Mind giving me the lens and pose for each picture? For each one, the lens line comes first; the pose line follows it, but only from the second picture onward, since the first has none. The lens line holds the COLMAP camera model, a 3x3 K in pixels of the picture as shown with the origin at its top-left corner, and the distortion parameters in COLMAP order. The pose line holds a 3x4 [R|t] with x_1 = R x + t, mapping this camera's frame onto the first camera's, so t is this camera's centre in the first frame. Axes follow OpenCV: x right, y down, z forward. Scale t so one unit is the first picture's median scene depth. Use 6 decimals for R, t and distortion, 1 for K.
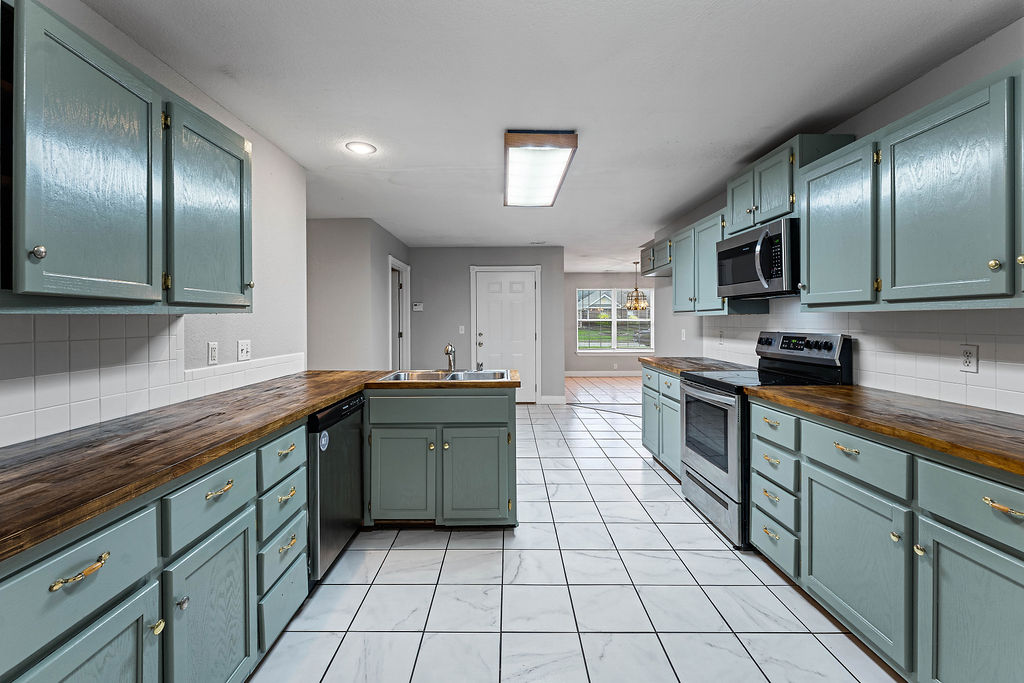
lens RADIAL K [[413.8, 0, 504.2], [0, 413.8, 320.8], [0, 0, 1]] dist [-0.003911, -0.000001]
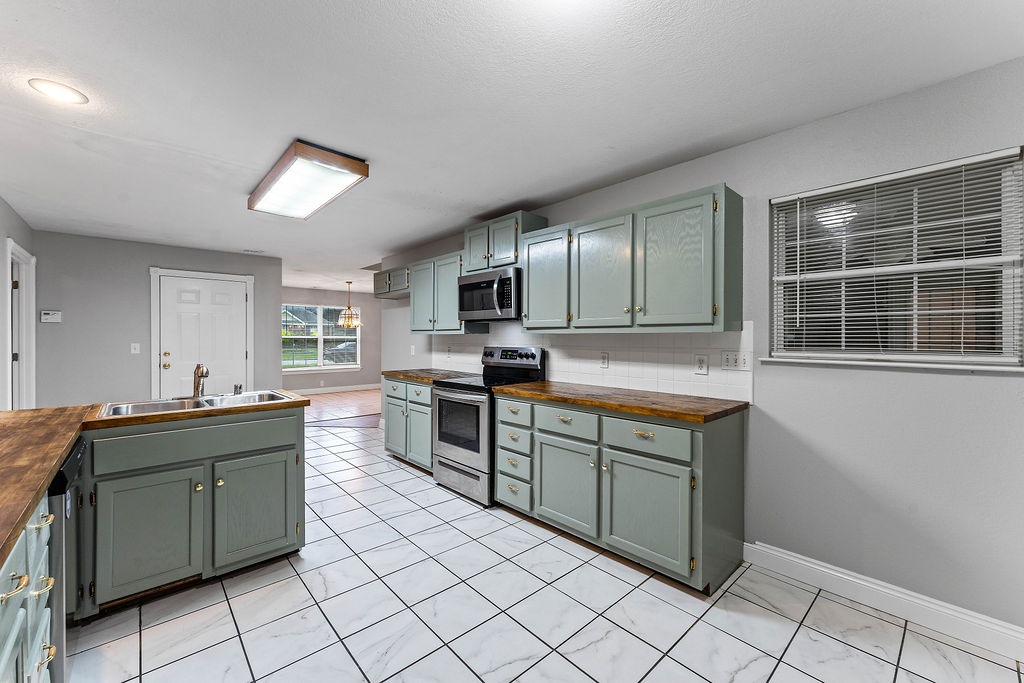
lens RADIAL K [[413.8, 0, 476.0], [0, 413.8, 338.6], [0, 0, 1]] dist [-0.003911, -0.000001]
pose [[0.757388, 0.004299, 0.652951, -0.305210], [-0.005299, 0.999986, -0.000436, 0.000383], [-0.652944, -0.003130, 0.757400, 0.000946]]
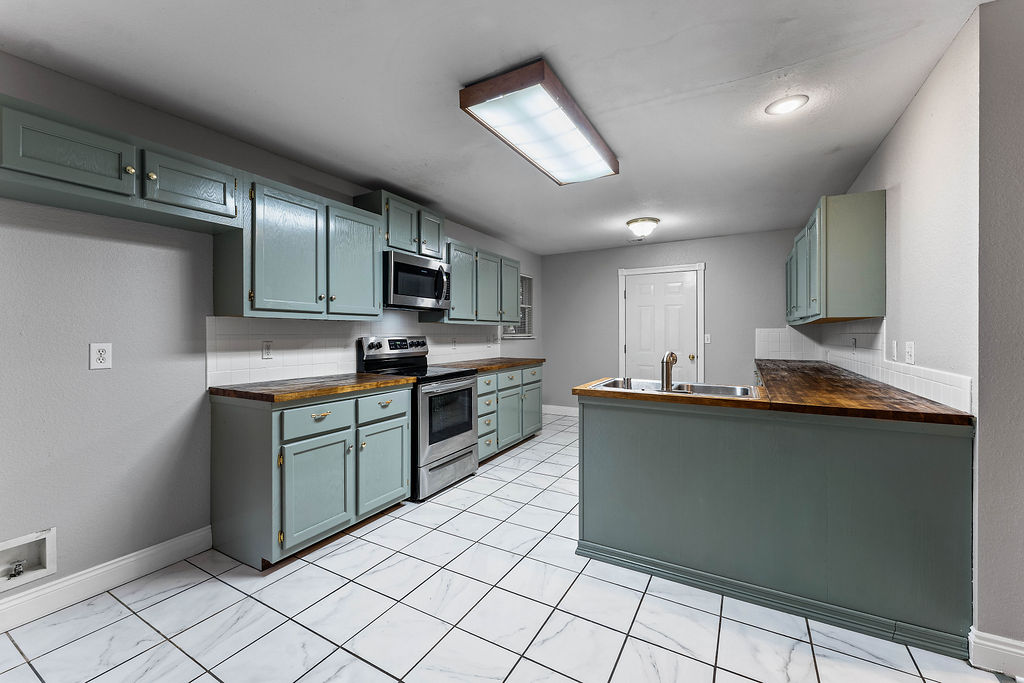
lens RADIAL K [[413.8, 0, 504.7], [0, 413.8, 337.4], [0, 0, 1]] dist [-0.003911, -0.000001]
pose [[-0.874354, 0.000448, 0.485289, -0.257786], [0.006057, 0.999932, 0.009989, 0.019833], [-0.485251, 0.011674, -0.874297, 2.030845]]
